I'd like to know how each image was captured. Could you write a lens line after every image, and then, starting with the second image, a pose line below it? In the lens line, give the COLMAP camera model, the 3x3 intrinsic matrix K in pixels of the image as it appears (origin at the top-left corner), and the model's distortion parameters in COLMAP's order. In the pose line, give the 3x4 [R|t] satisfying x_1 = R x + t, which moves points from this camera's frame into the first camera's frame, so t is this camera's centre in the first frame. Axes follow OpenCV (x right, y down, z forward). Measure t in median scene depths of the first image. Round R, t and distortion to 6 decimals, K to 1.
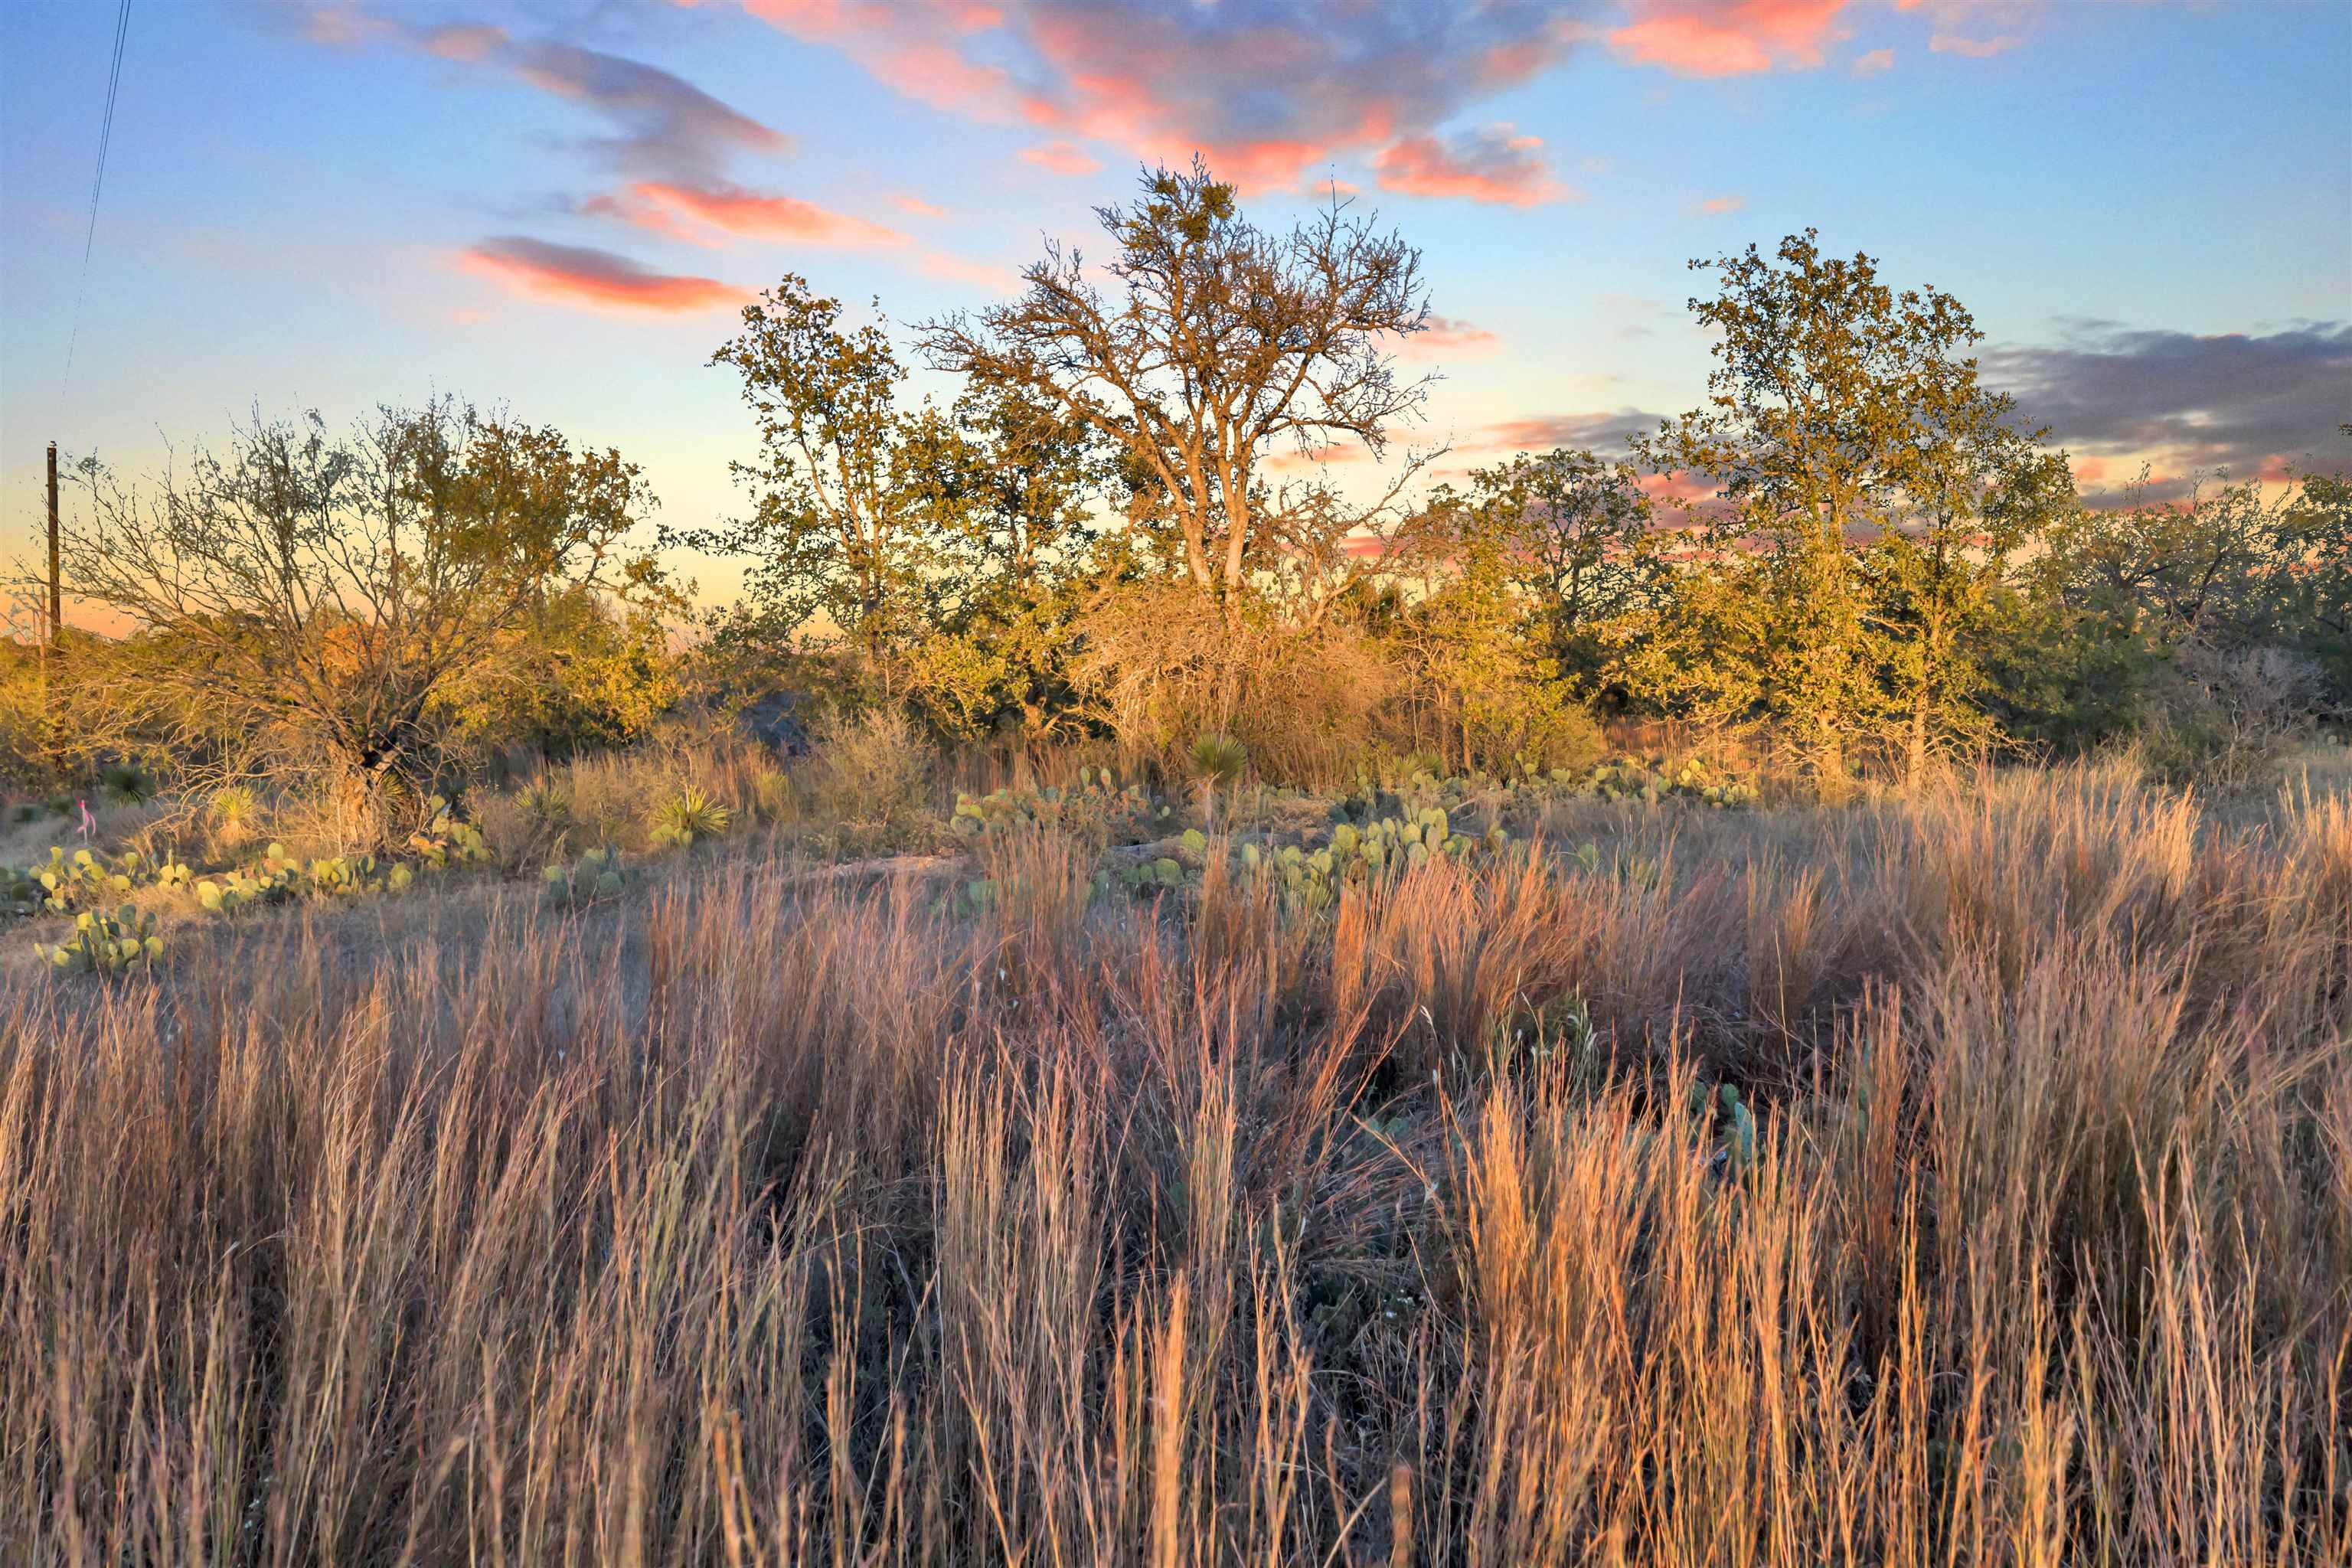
lens RADIAL K [[1944.6, 0, 1176.0], [0, 1944.6, 784.0], [0, 0, 1]] dist [0.016404, -0.021862]
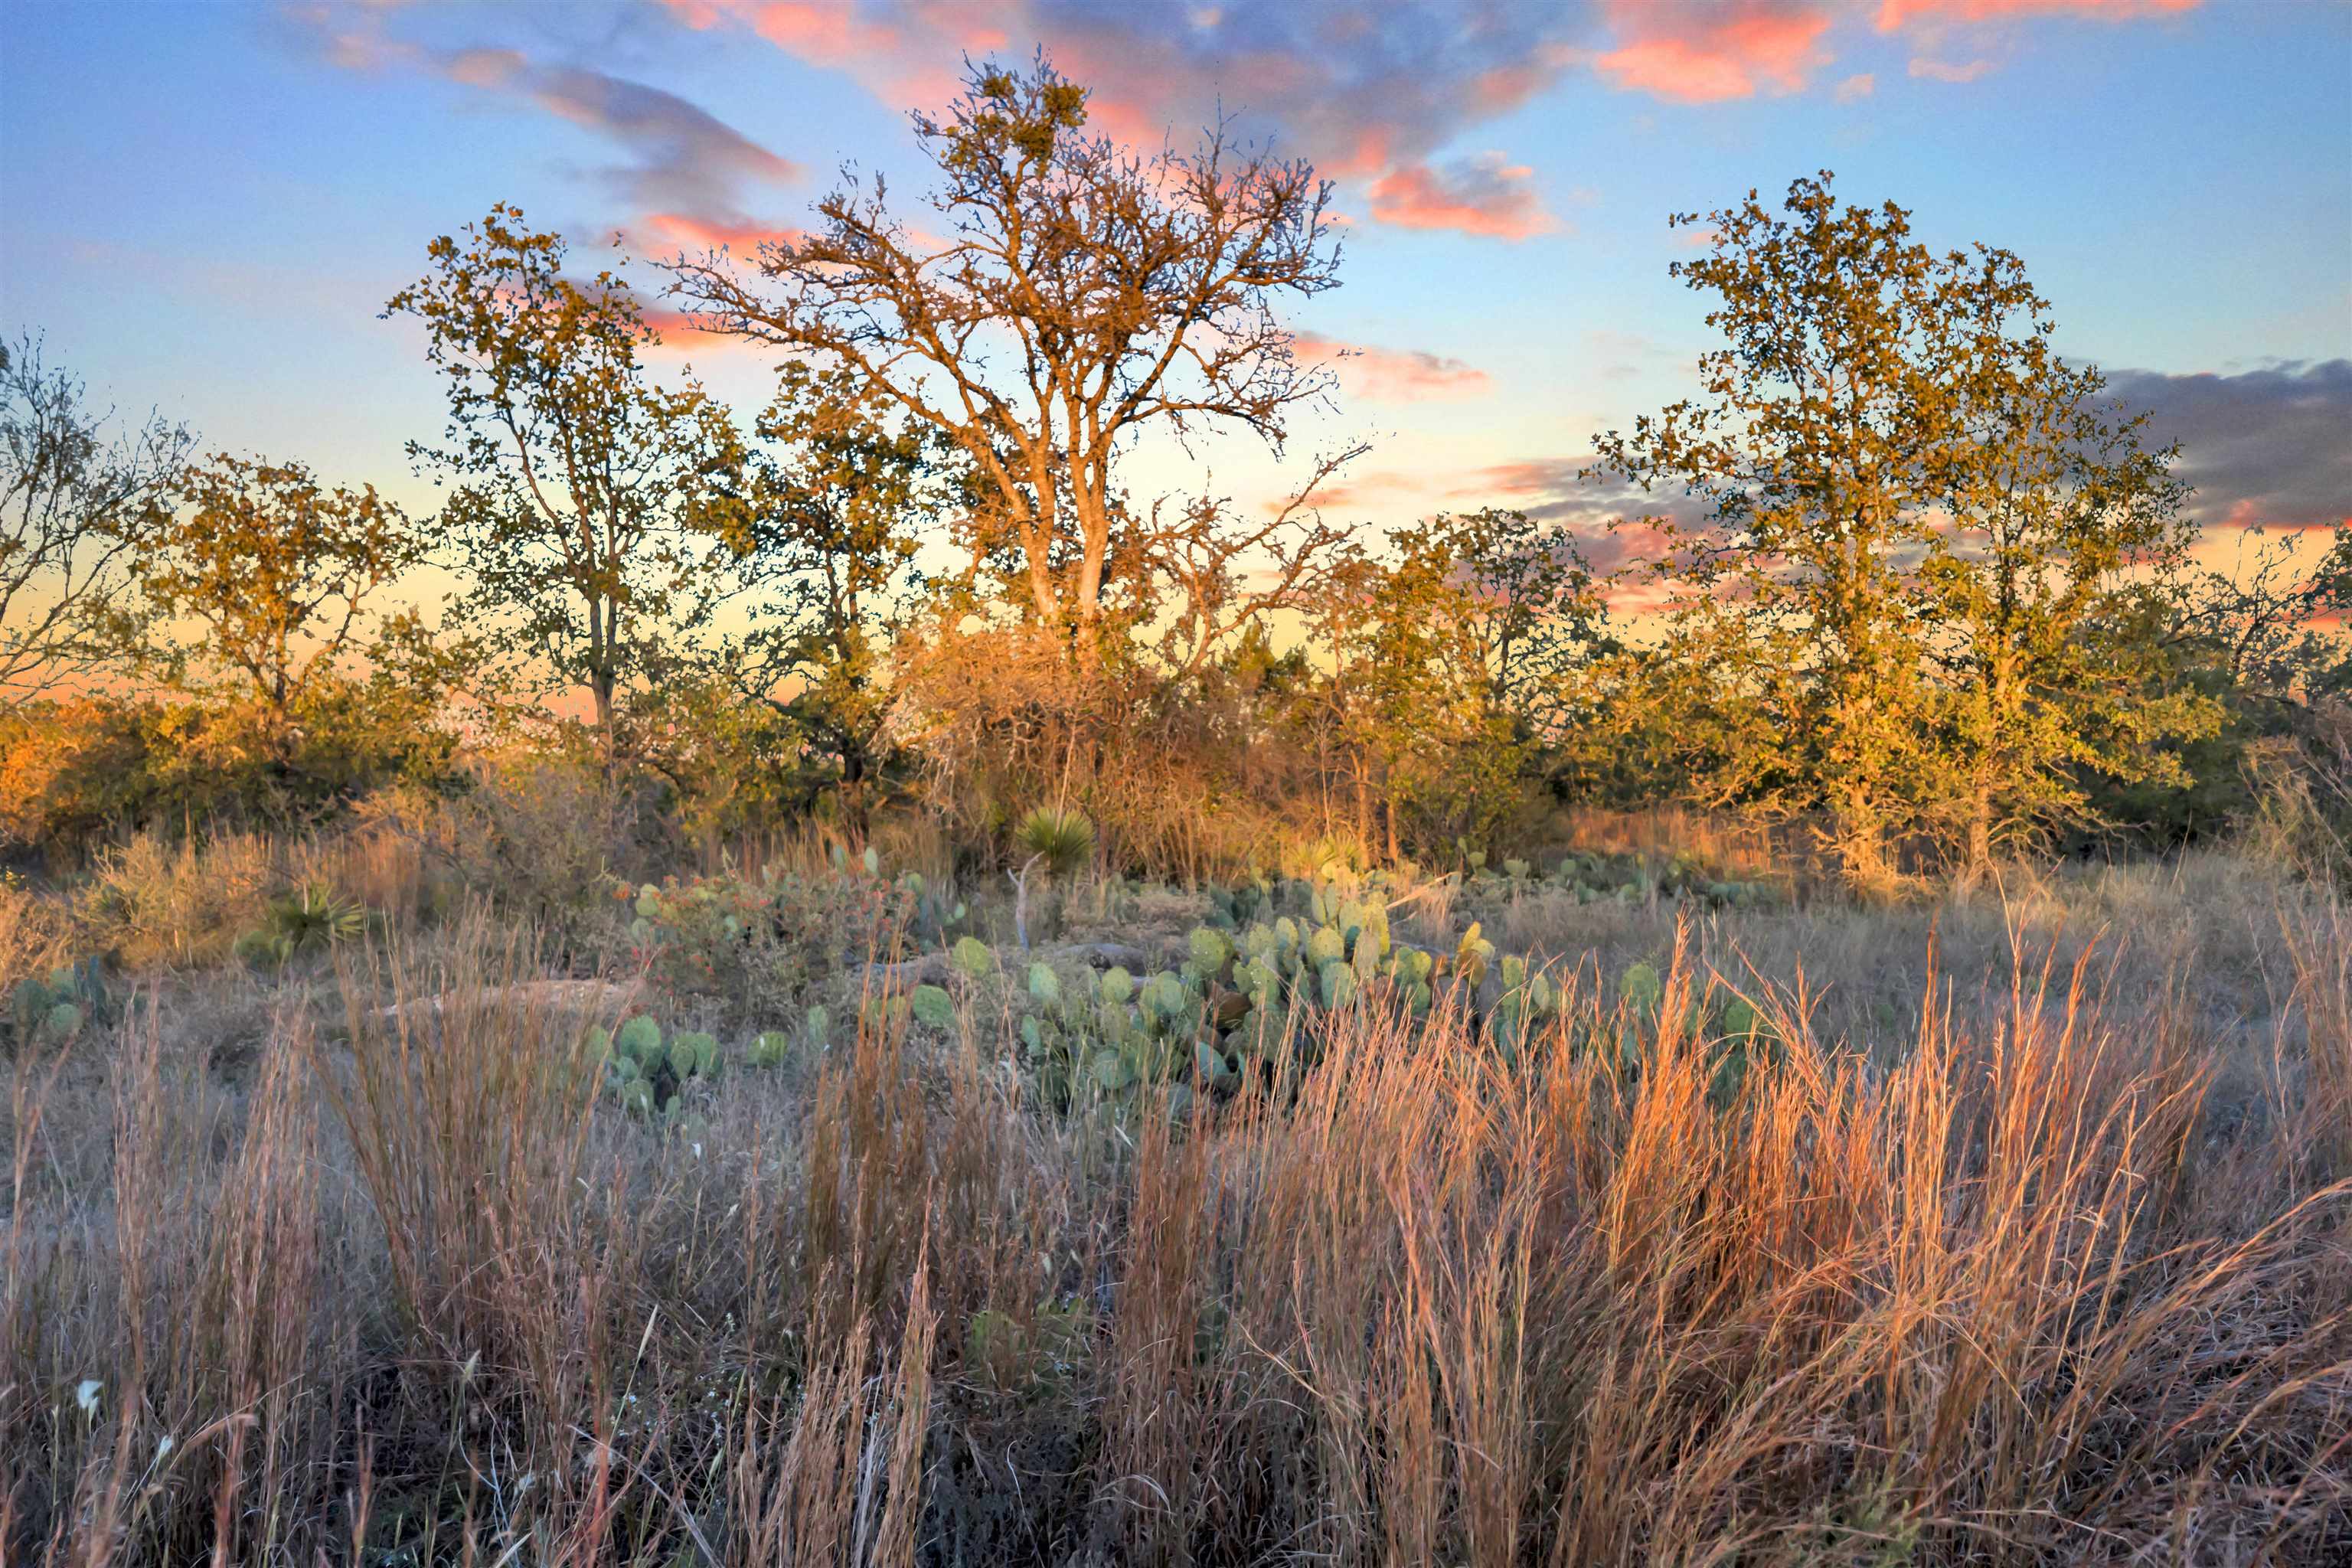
lens RADIAL K [[1944.6, 0, 1176.0], [0, 1944.6, 784.0], [0, 0, 1]] dist [0.016404, -0.021862]
pose [[0.998837, 0.004605, 0.047989, 0.027904], [-0.001869, 0.998378, -0.056894, 0.006184], [-0.048173, 0.056739, 0.997226, 0.245098]]
